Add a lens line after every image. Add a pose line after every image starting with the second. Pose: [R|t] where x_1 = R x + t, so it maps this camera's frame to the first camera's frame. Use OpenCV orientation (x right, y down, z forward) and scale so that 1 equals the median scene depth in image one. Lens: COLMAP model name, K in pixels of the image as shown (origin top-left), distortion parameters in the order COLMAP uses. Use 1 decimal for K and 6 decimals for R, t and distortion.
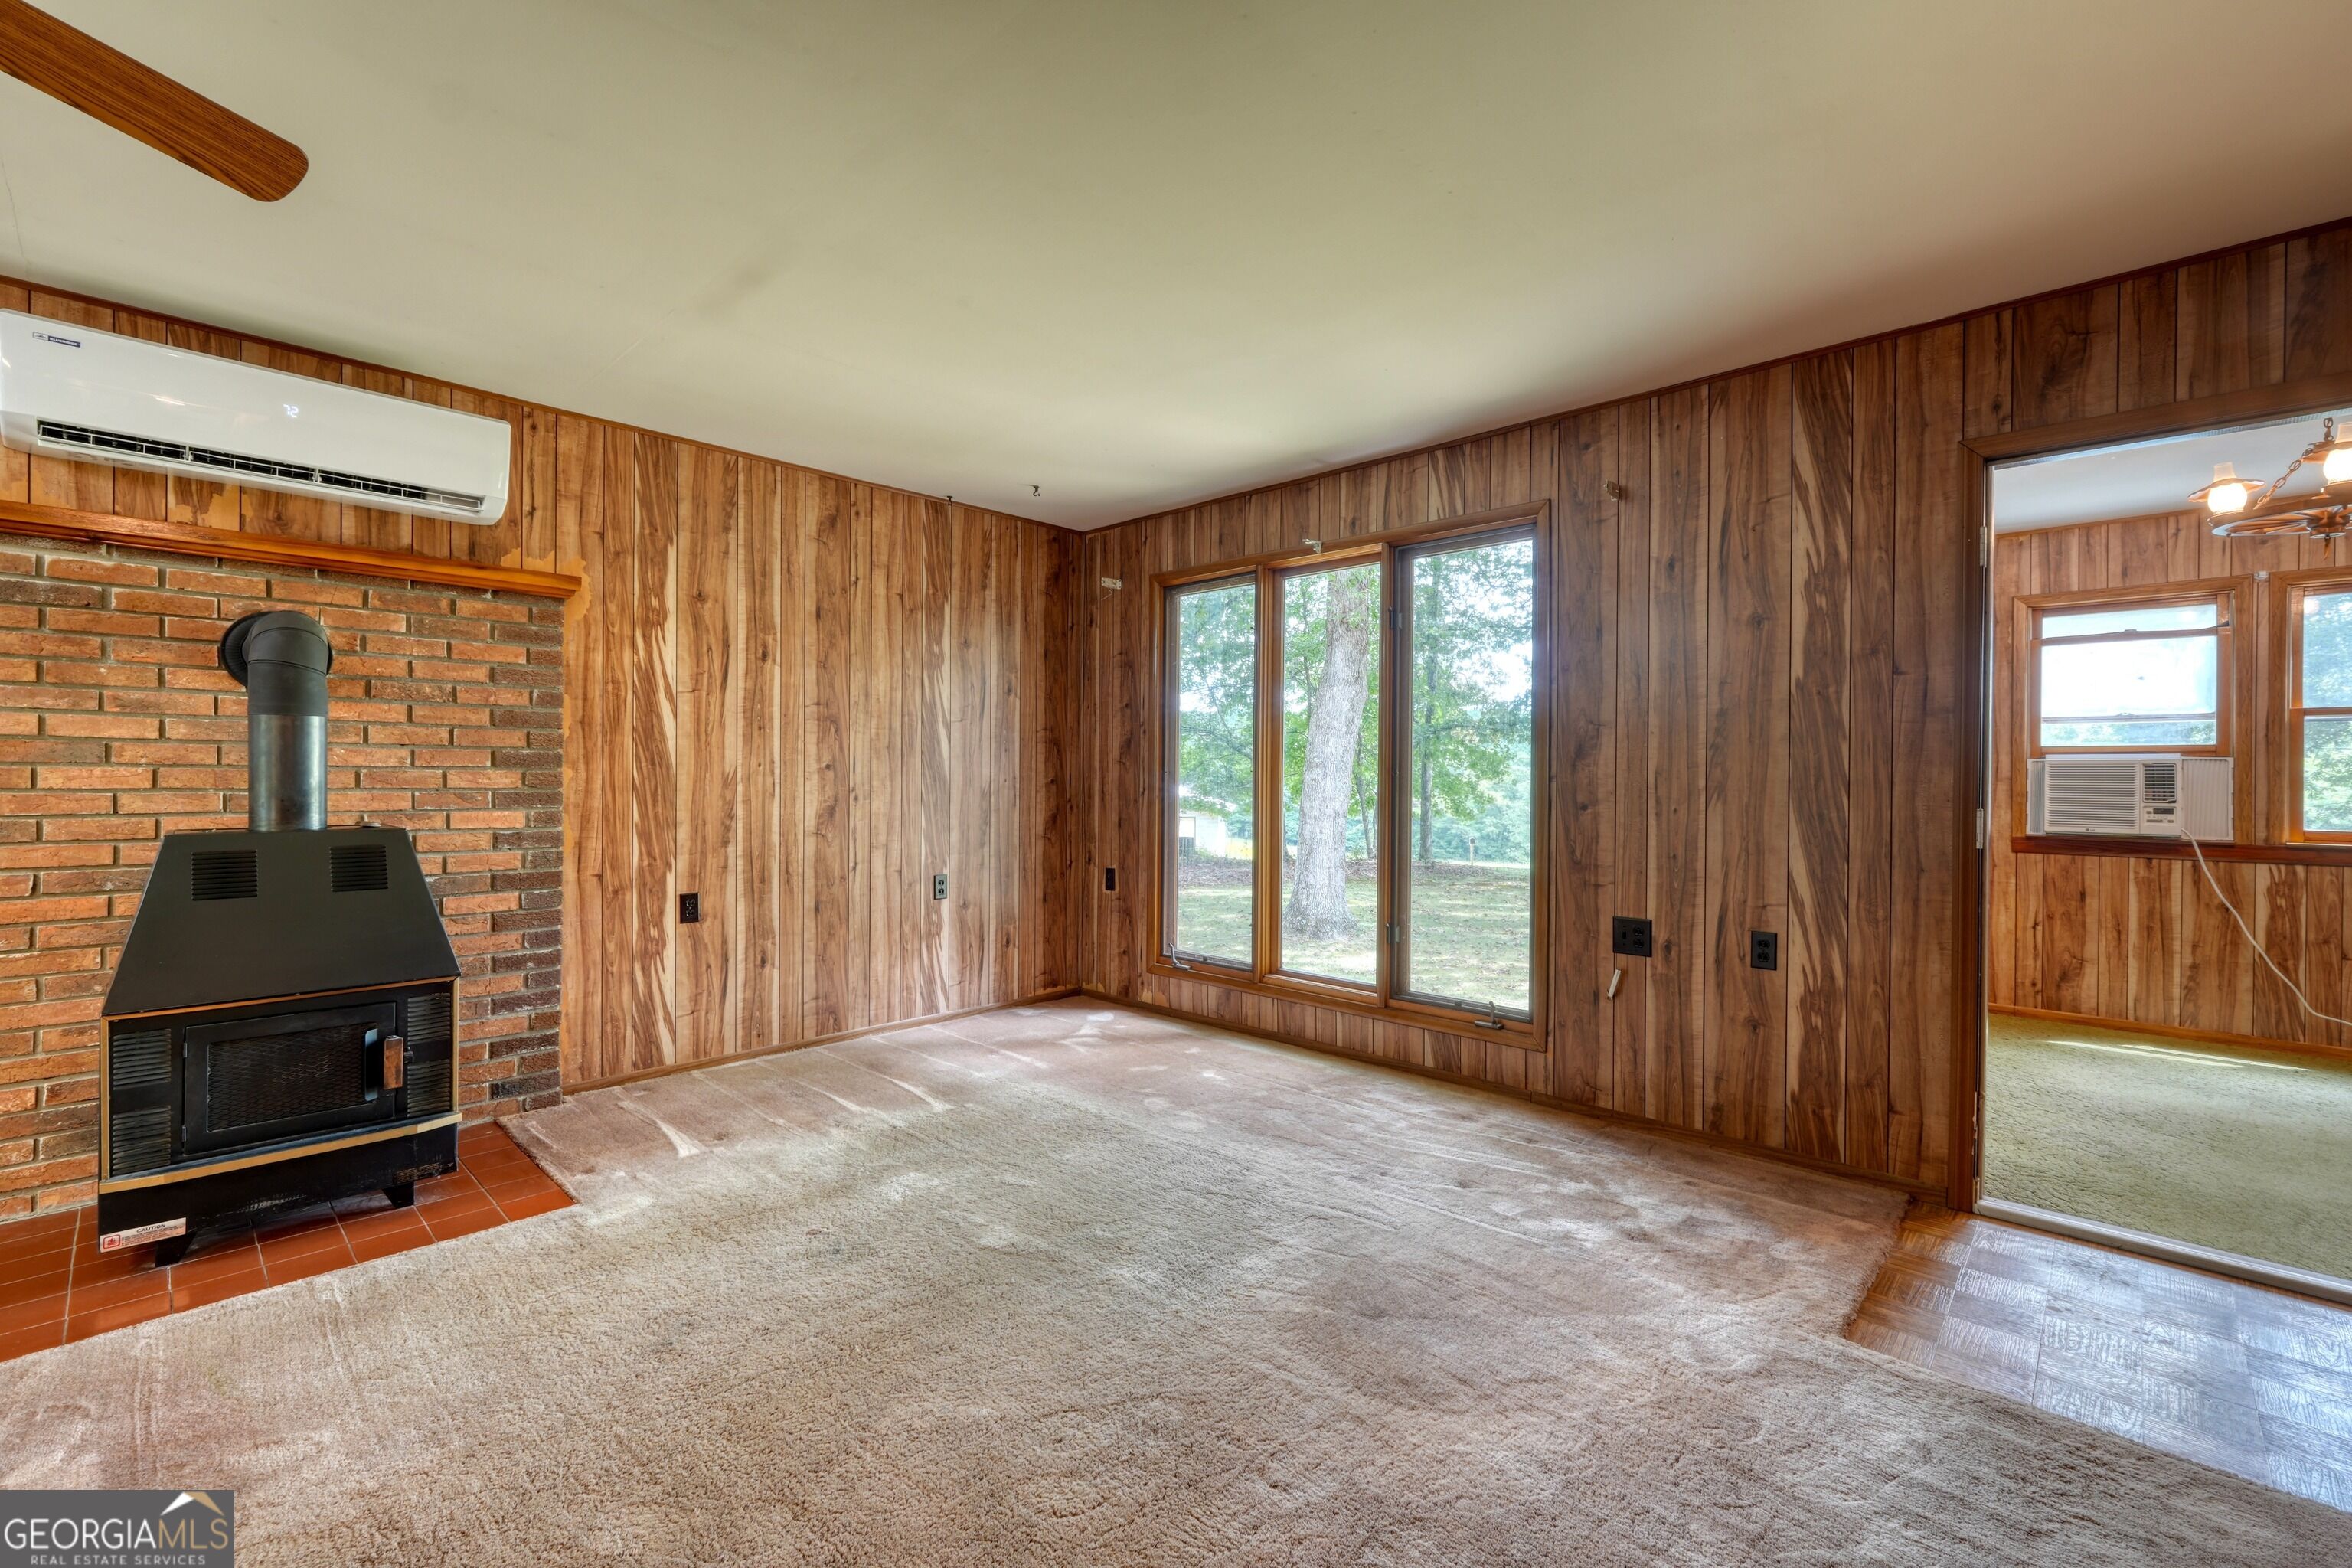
lens RADIAL K [[998.2, 0, 1165.2], [0, 998.2, 777.3], [0, 0, 1]] dist [-0.003855, 0.002886]
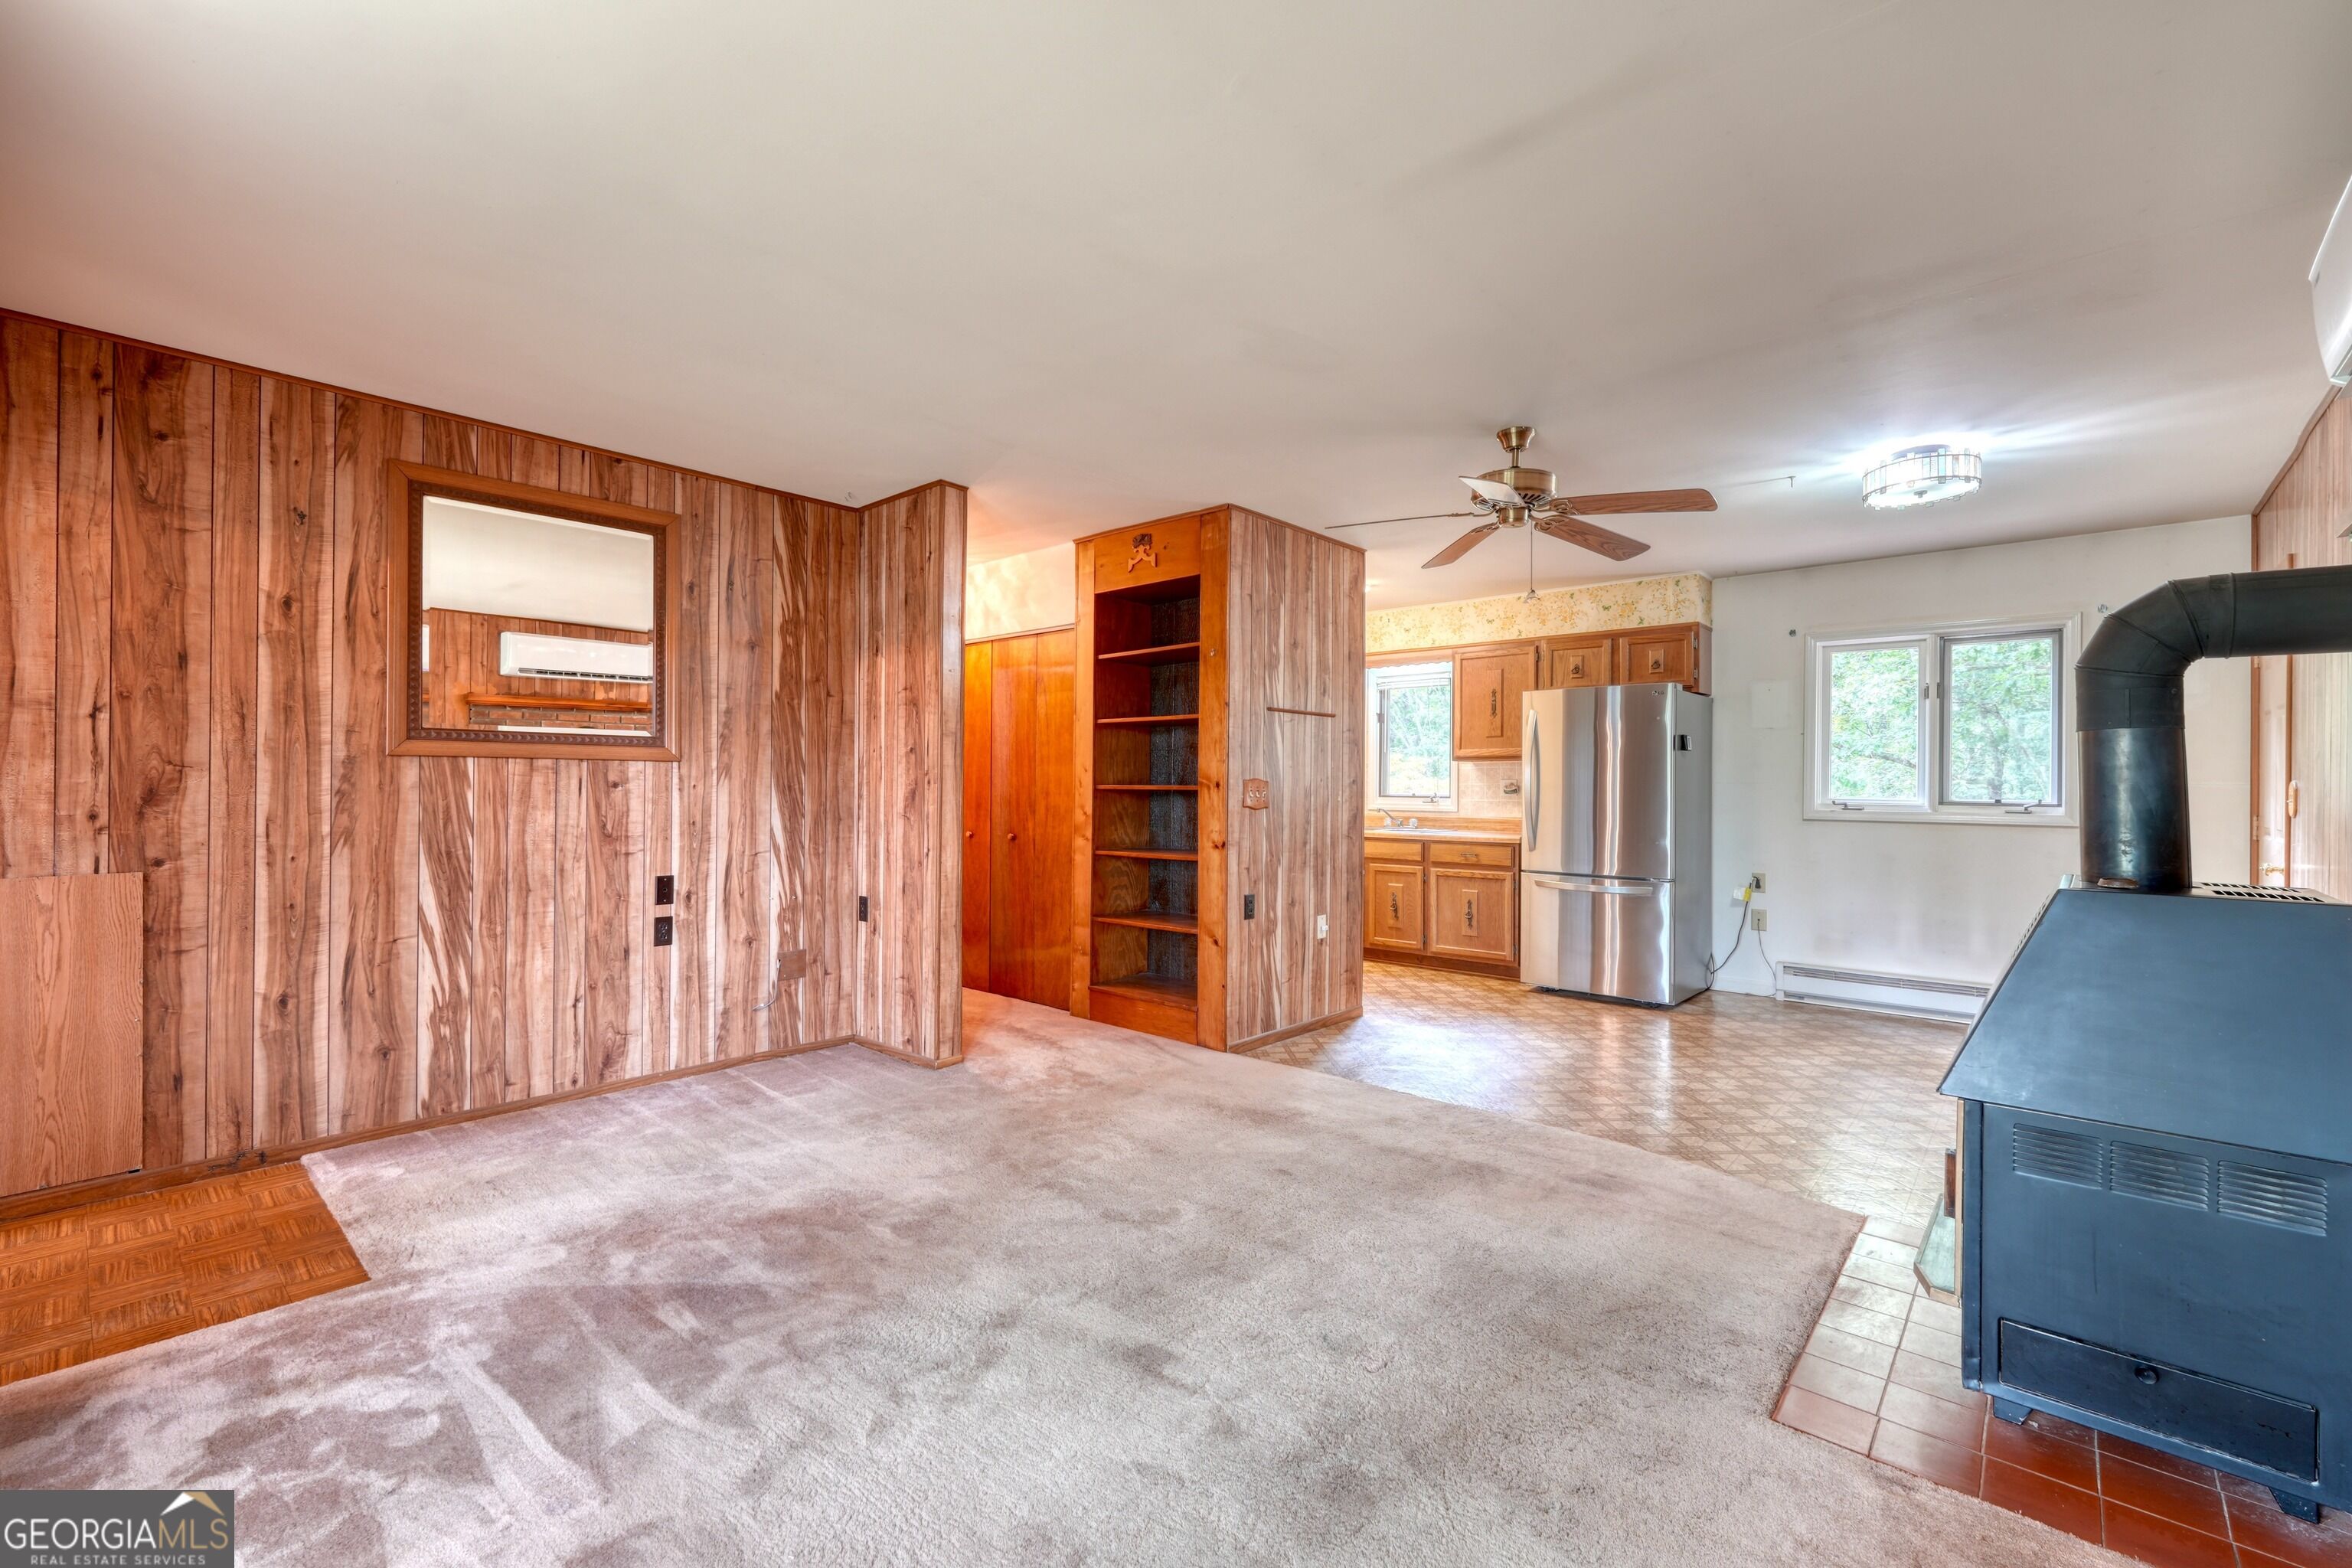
lens RADIAL K [[998.2, 0, 1172.3], [0, 998.2, 780.5], [0, 0, 1]] dist [-0.003855, 0.002886]
pose [[-0.999363, -0.015545, -0.032118, -0.111307], [-0.015481, 0.999878, -0.002237, -0.011008], [0.032149, -0.001738, -0.999482, 1.324240]]
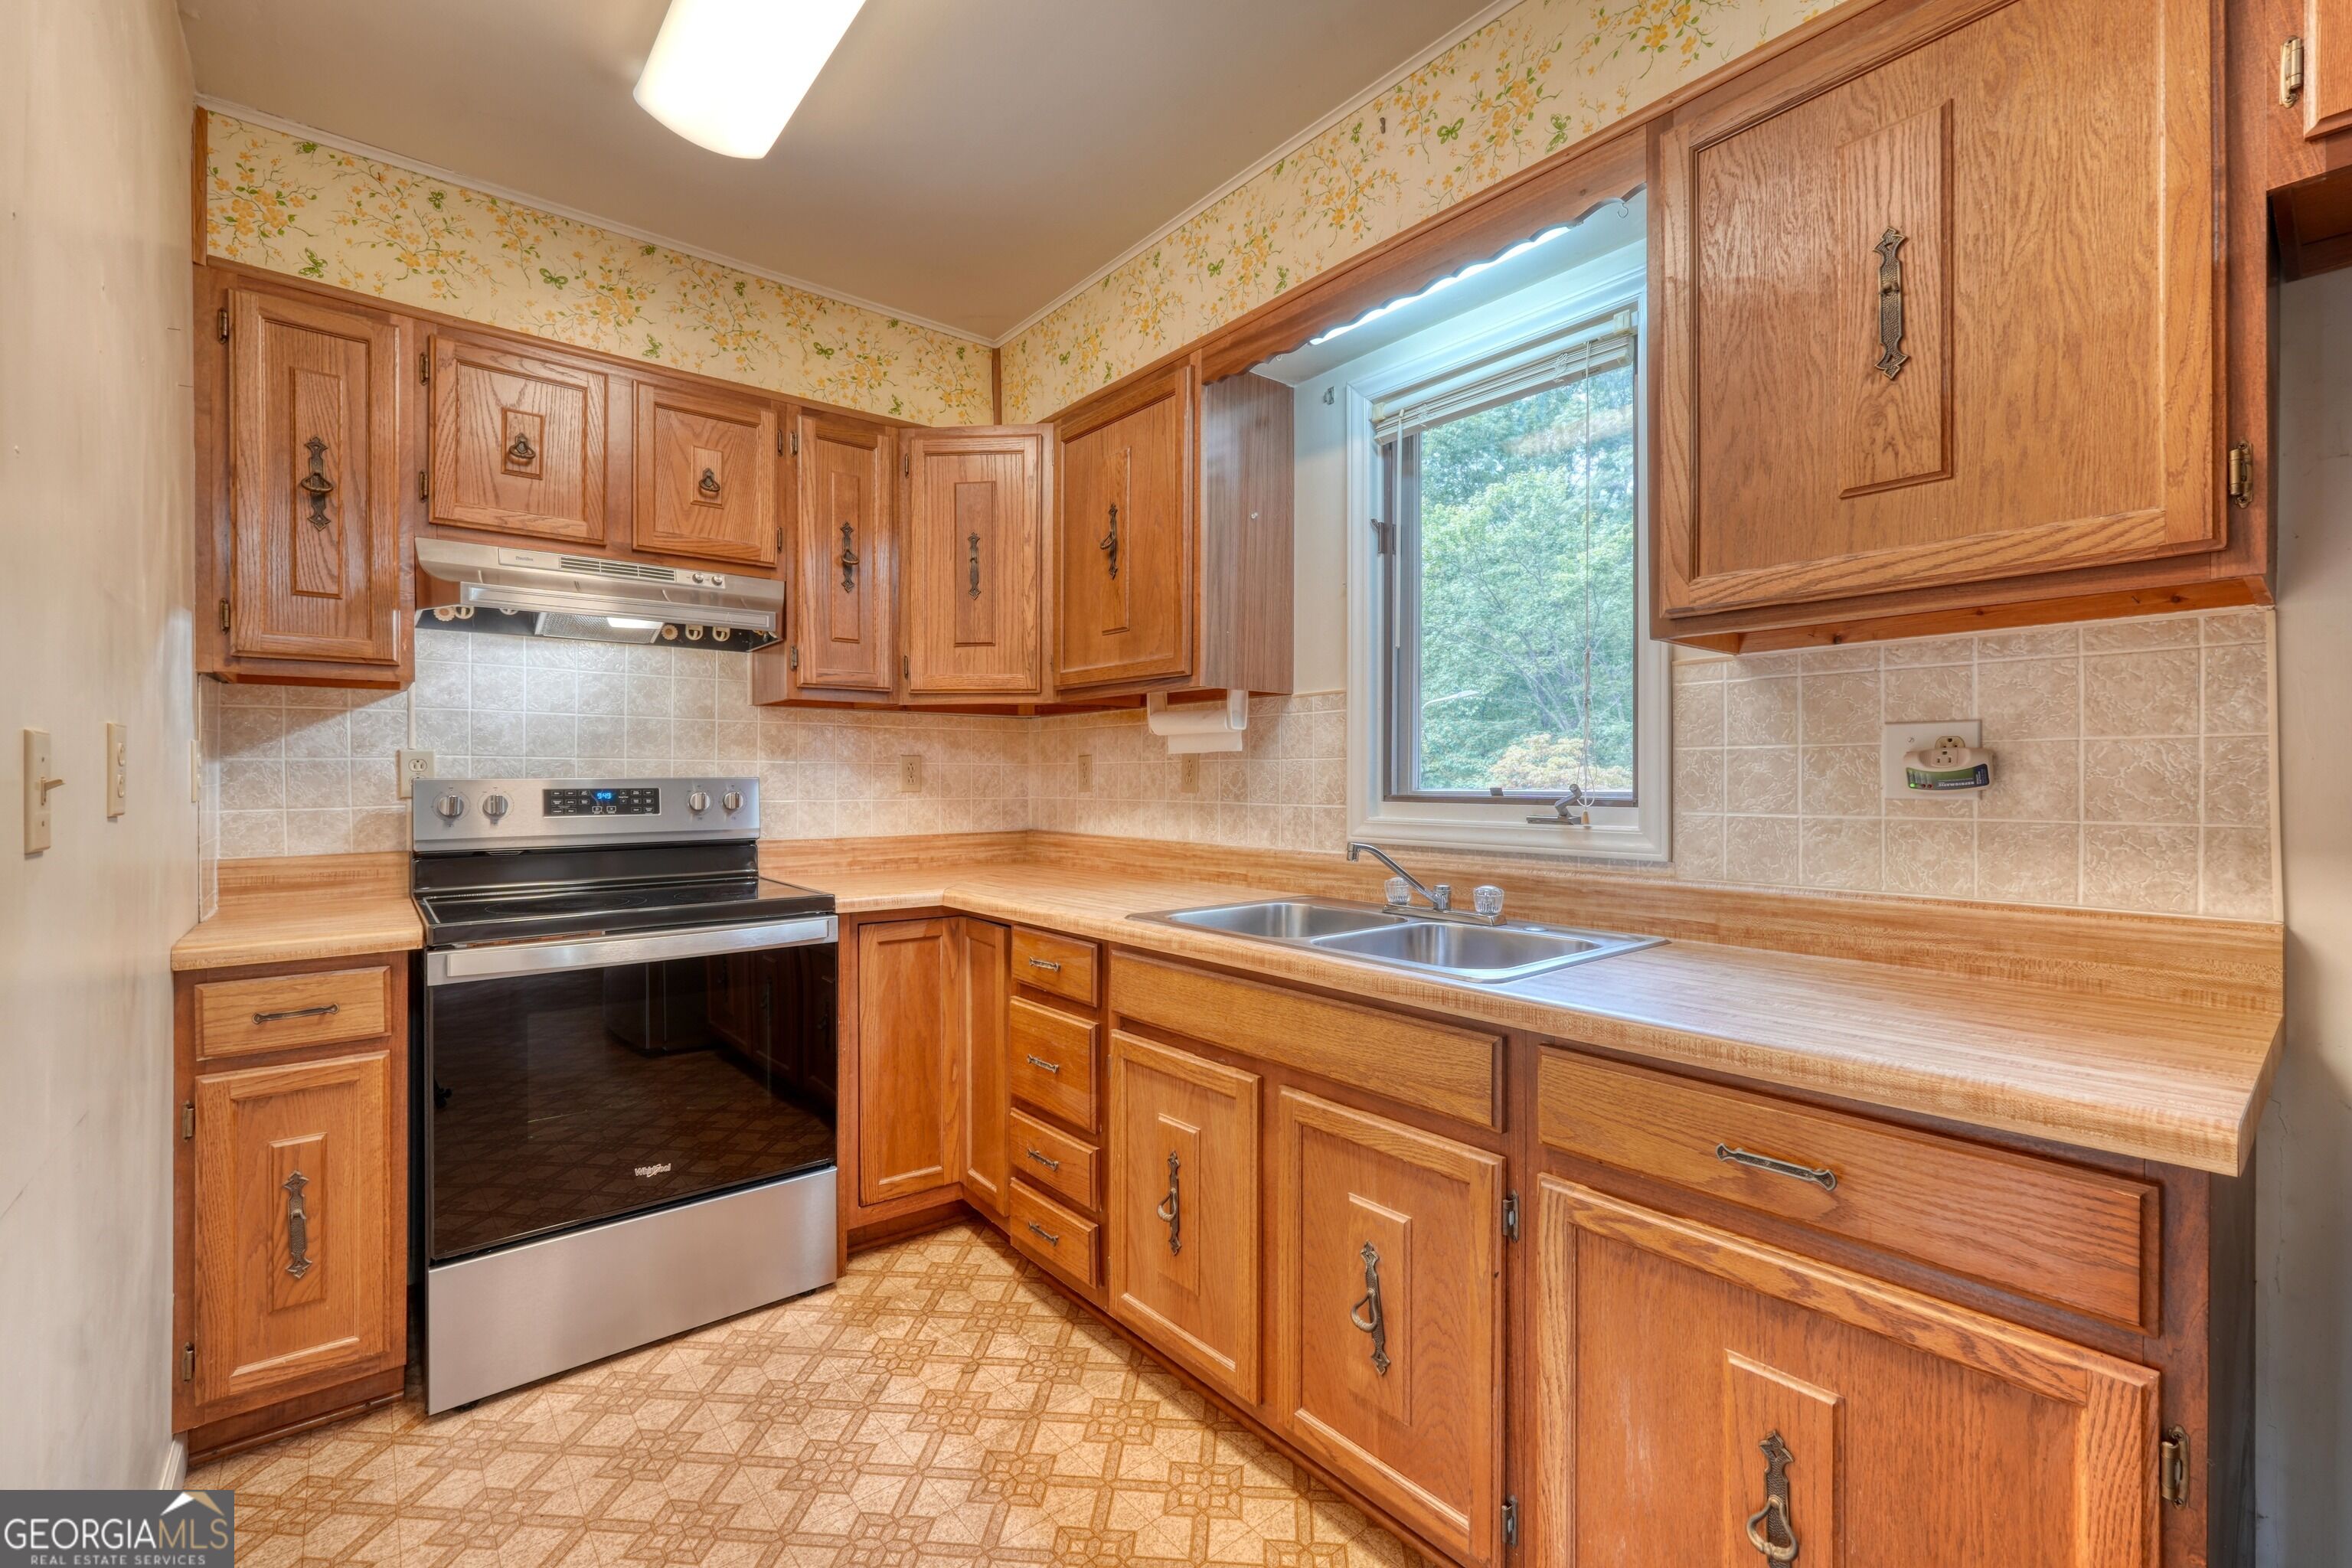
lens RADIAL K [[998.2, 0, 1169.6], [0, 998.2, 779.1], [0, 0, 1]] dist [-0.003855, 0.002886]
pose [[-0.992749, -0.007670, 0.119957, -0.578350], [-0.007341, 0.999968, 0.003192, -0.001772], [-0.119977, 0.002289, -0.992774, -0.191786]]
